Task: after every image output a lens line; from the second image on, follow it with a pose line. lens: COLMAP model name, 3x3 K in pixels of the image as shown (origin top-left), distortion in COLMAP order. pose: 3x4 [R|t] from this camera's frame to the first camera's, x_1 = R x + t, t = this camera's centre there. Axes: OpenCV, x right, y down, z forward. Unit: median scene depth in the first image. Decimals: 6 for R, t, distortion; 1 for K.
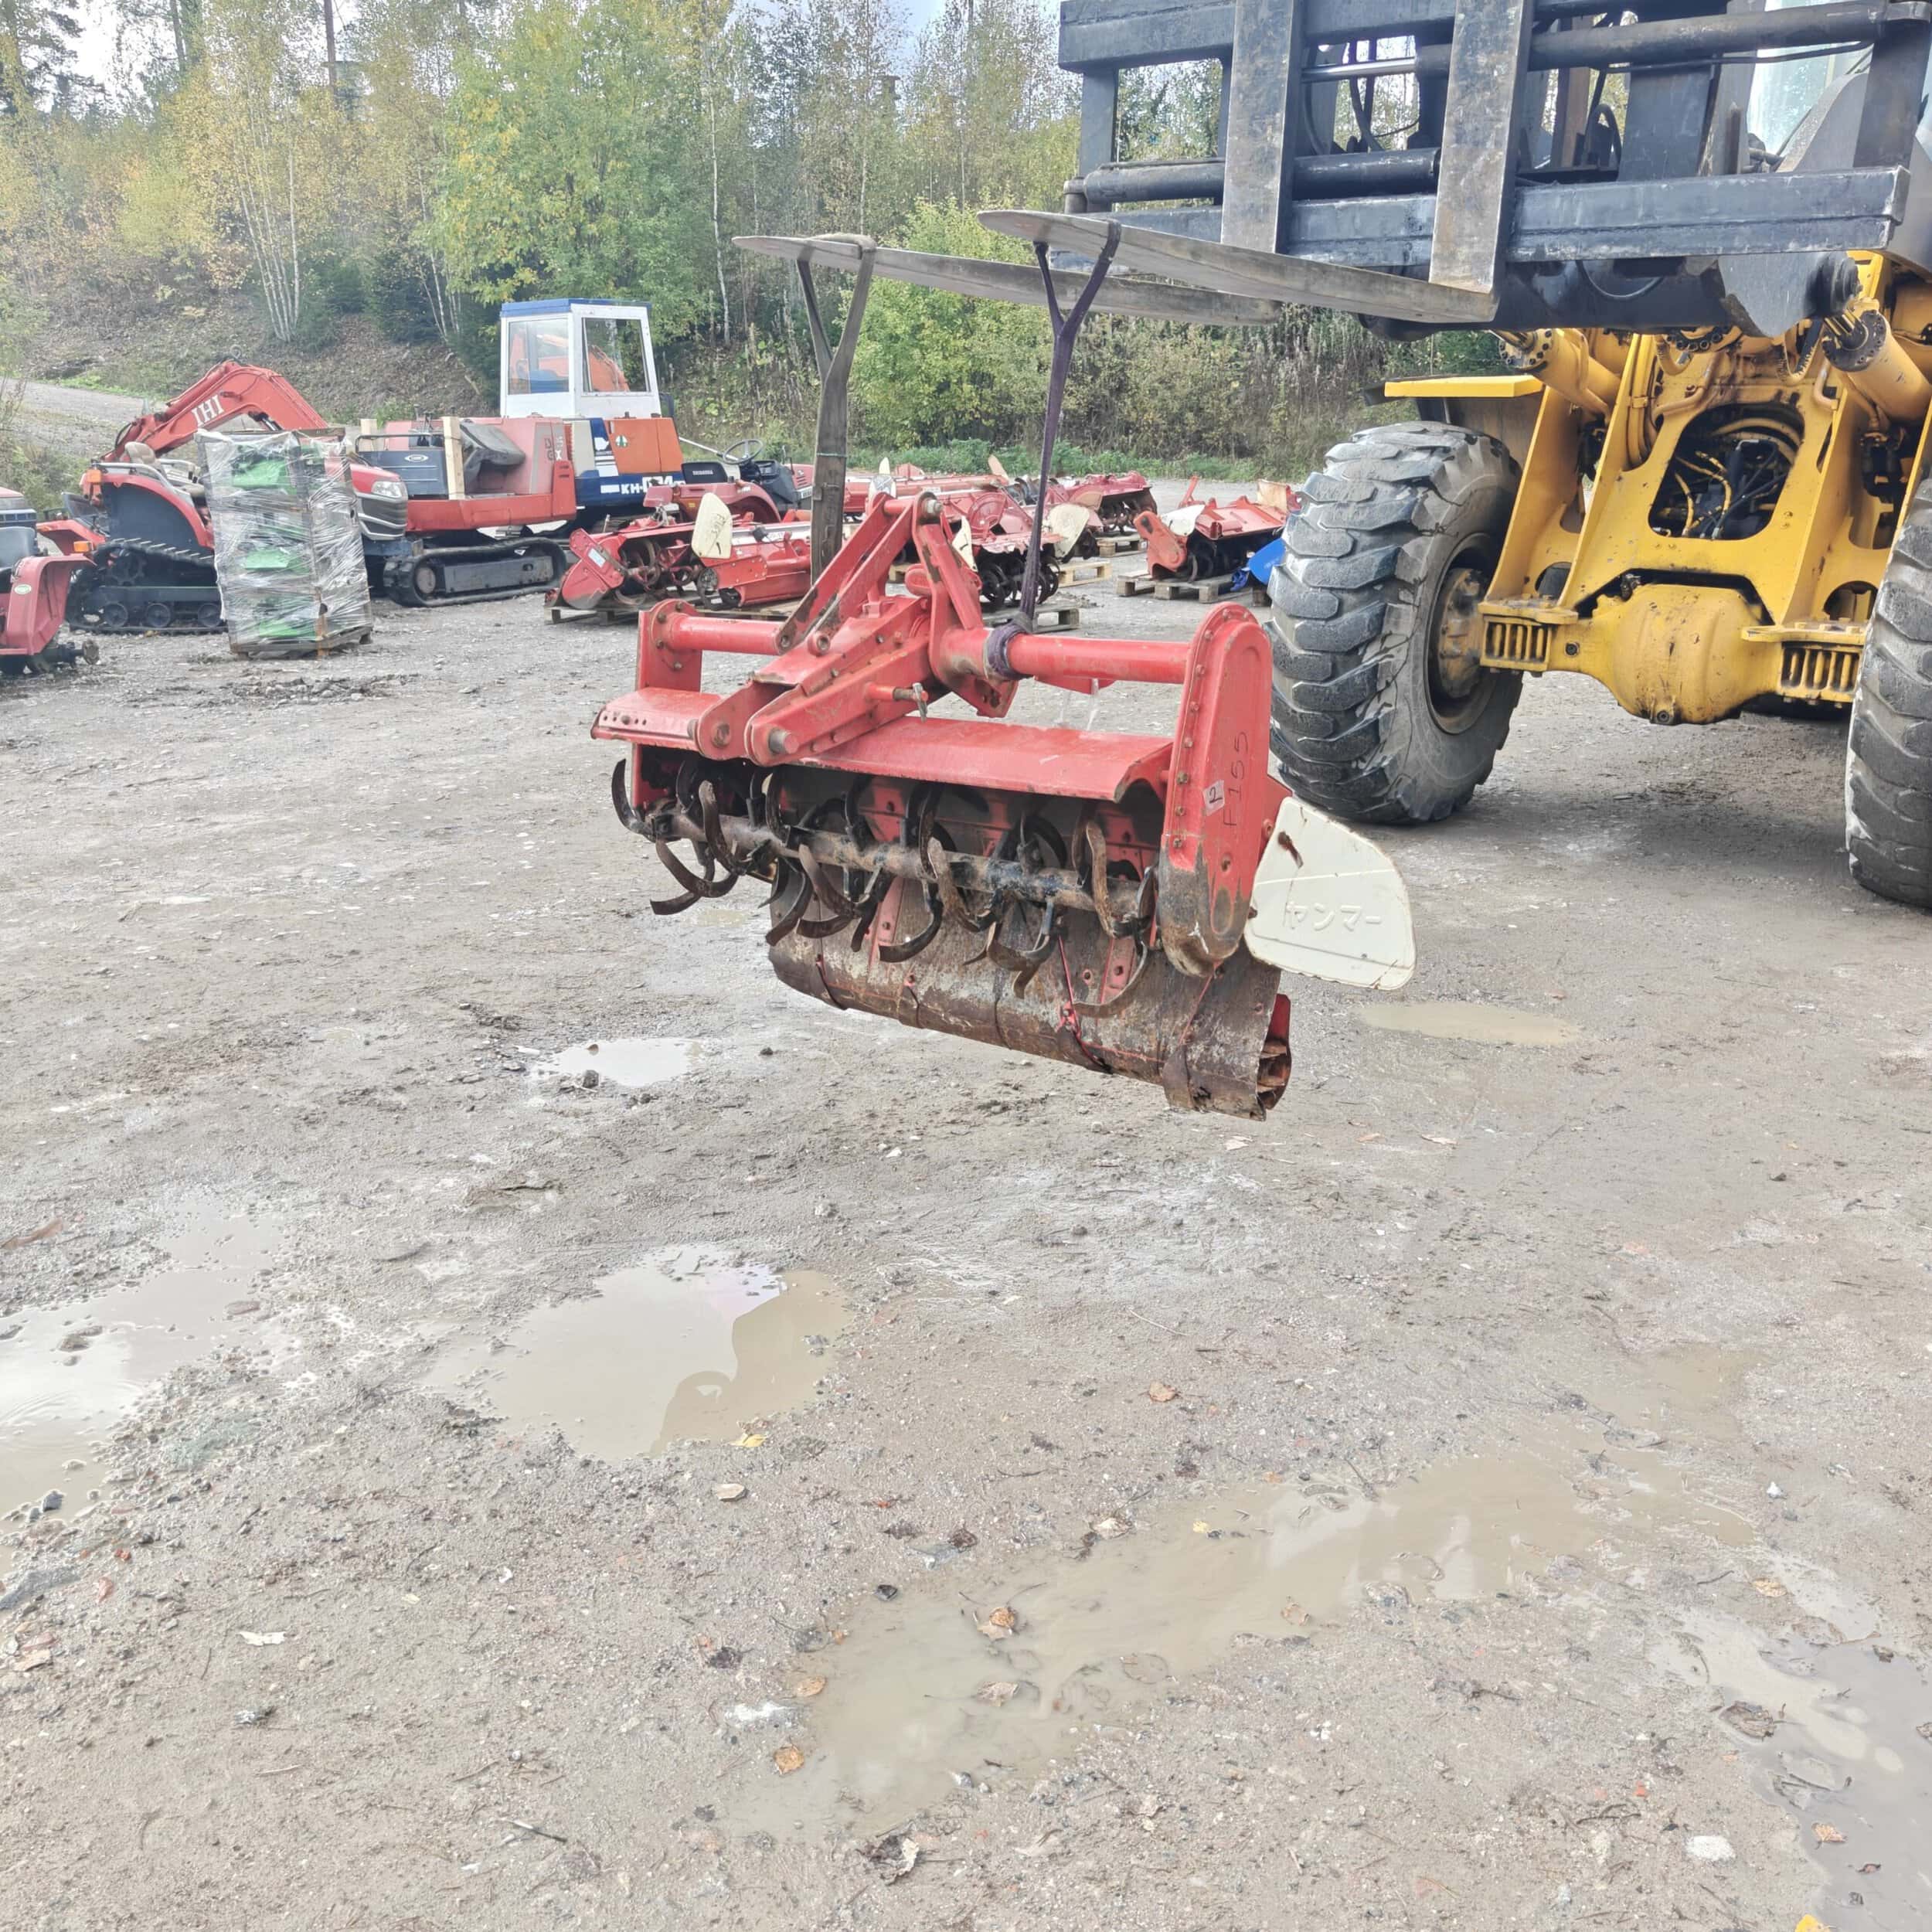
lens RADIAL K [[1789.1, 0, 966.0], [0, 1789.1, 966.0], [0, 0, 1]] dist [-0.006410, -0.006162]
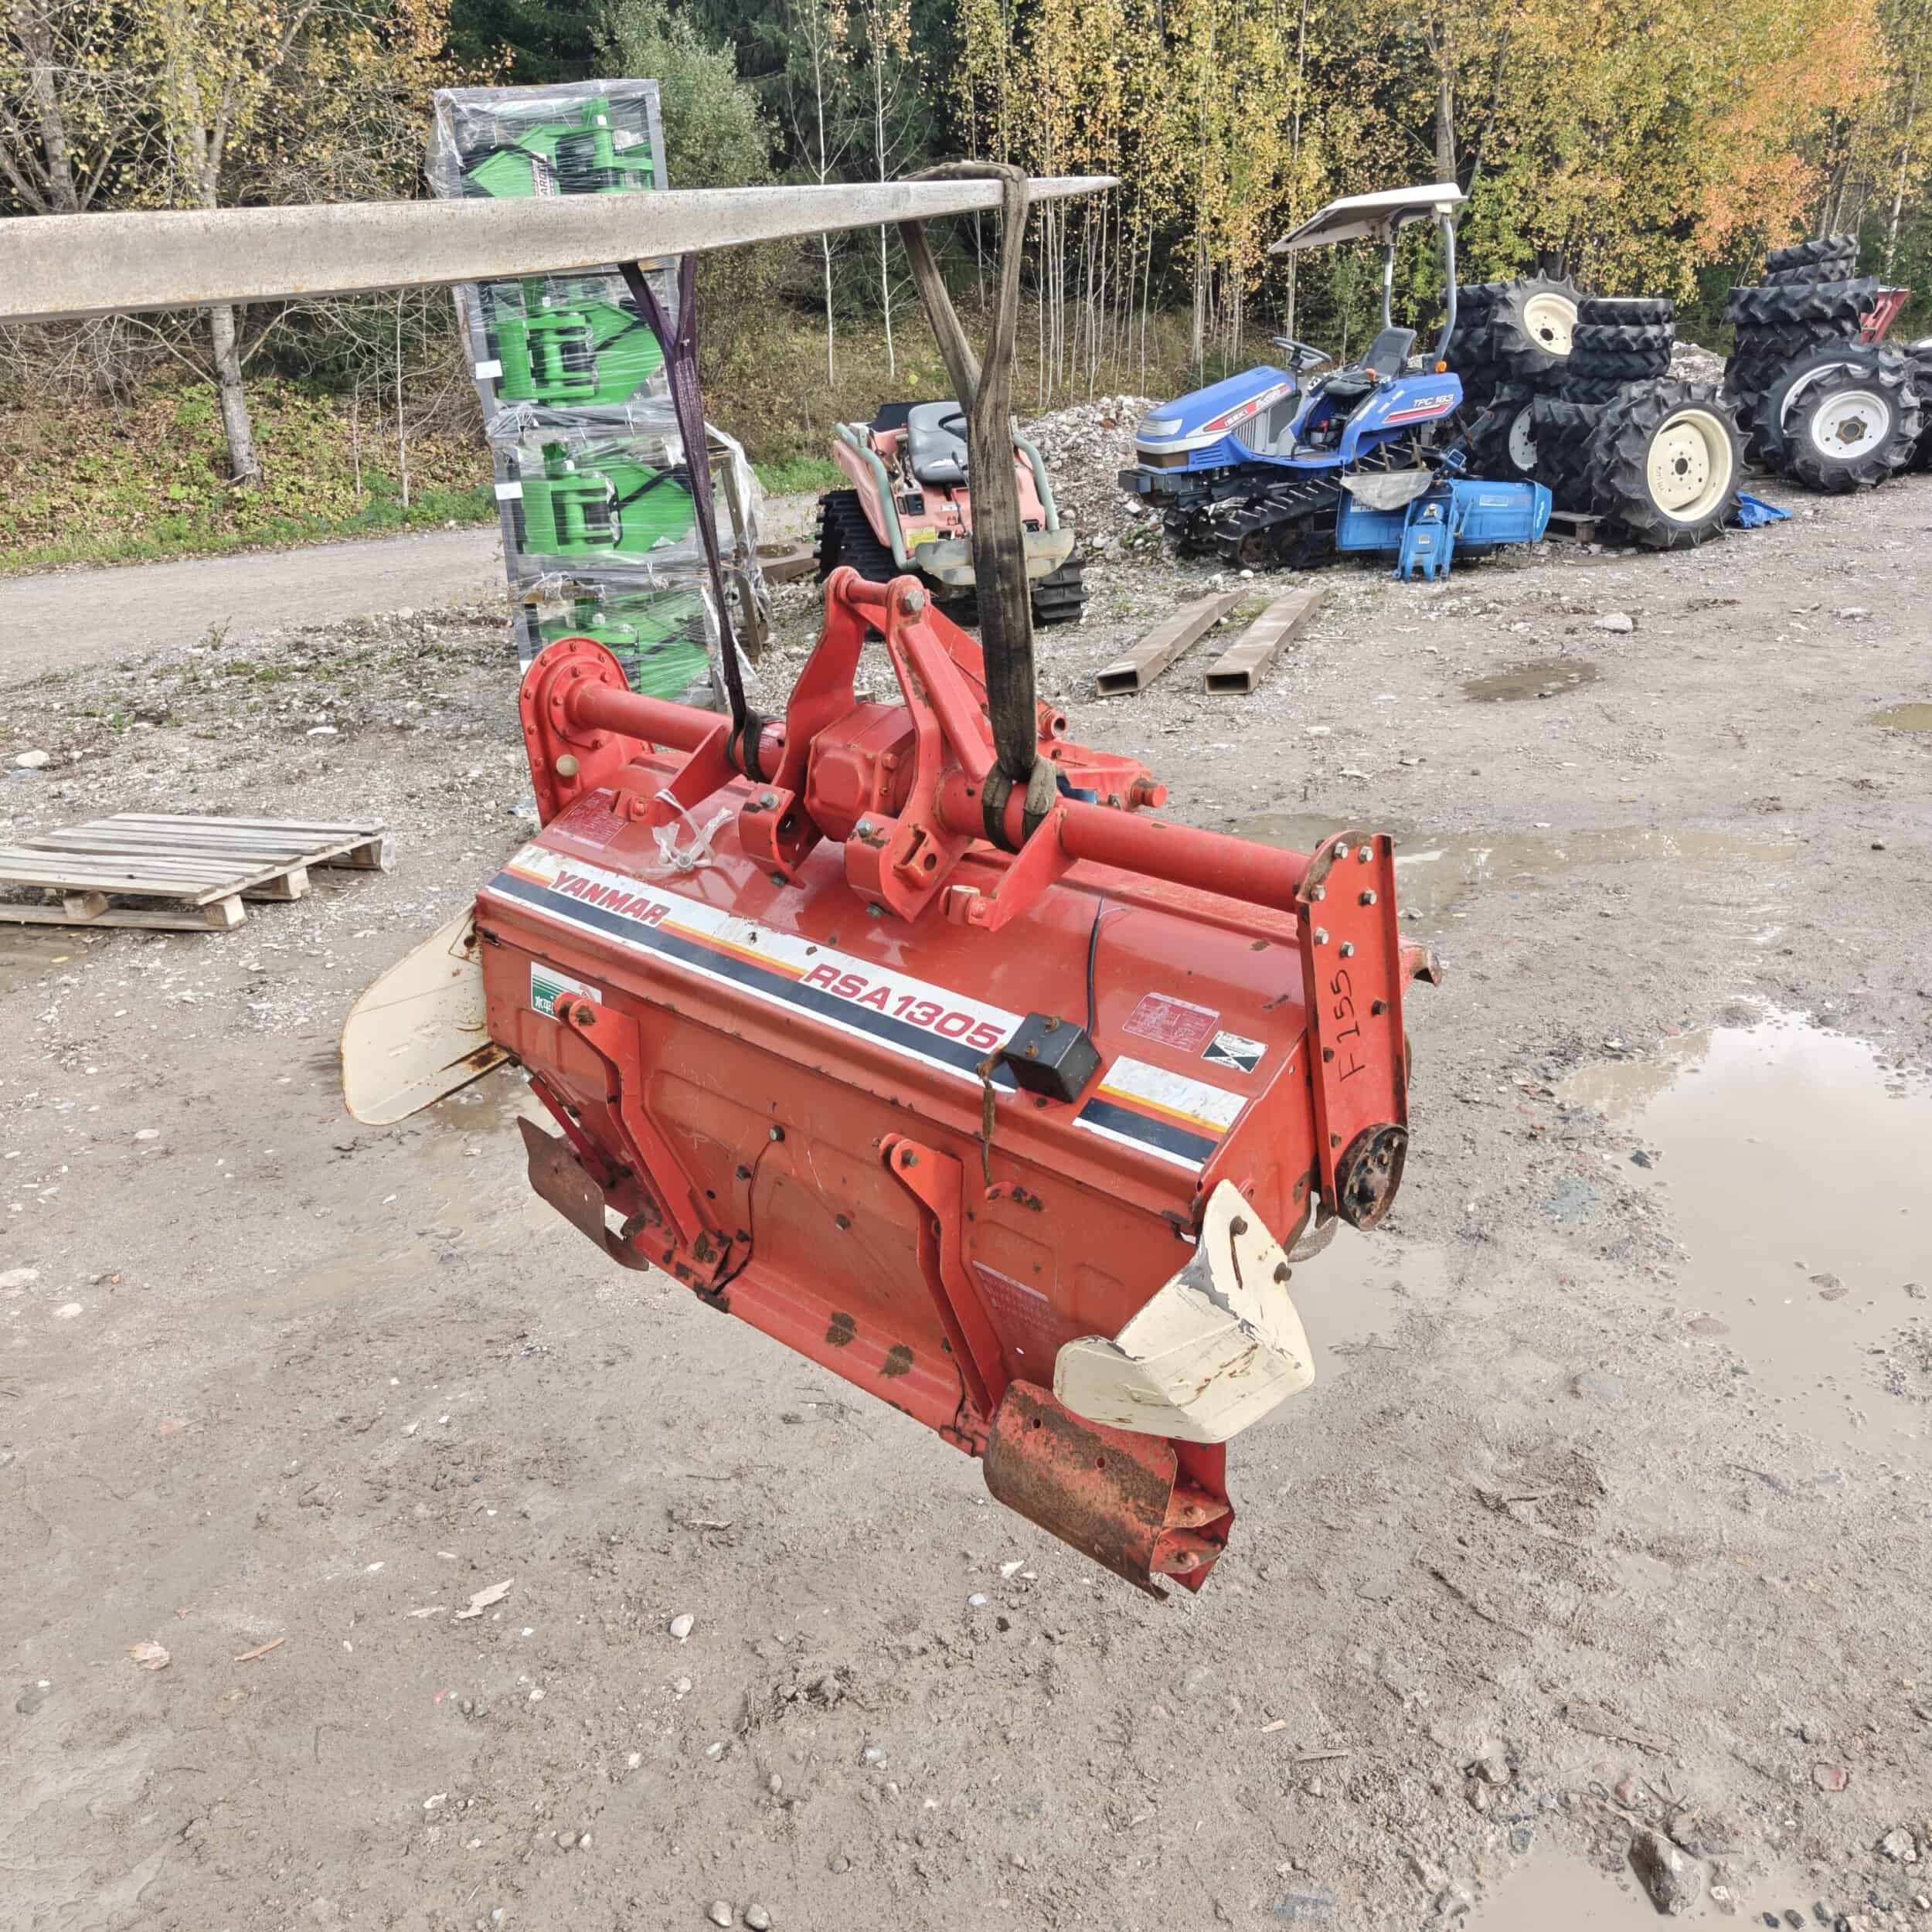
lens RADIAL K [[1789.1, 0, 966.0], [0, 1789.1, 966.0], [0, 0, 1]] dist [-0.006410, -0.006162]
pose [[-0.988743, 0.024471, 0.147610, -0.136977], [0.111134, 0.780658, 0.614998, -0.528609], [-0.100184, 0.624479, -0.774590, 1.469864]]
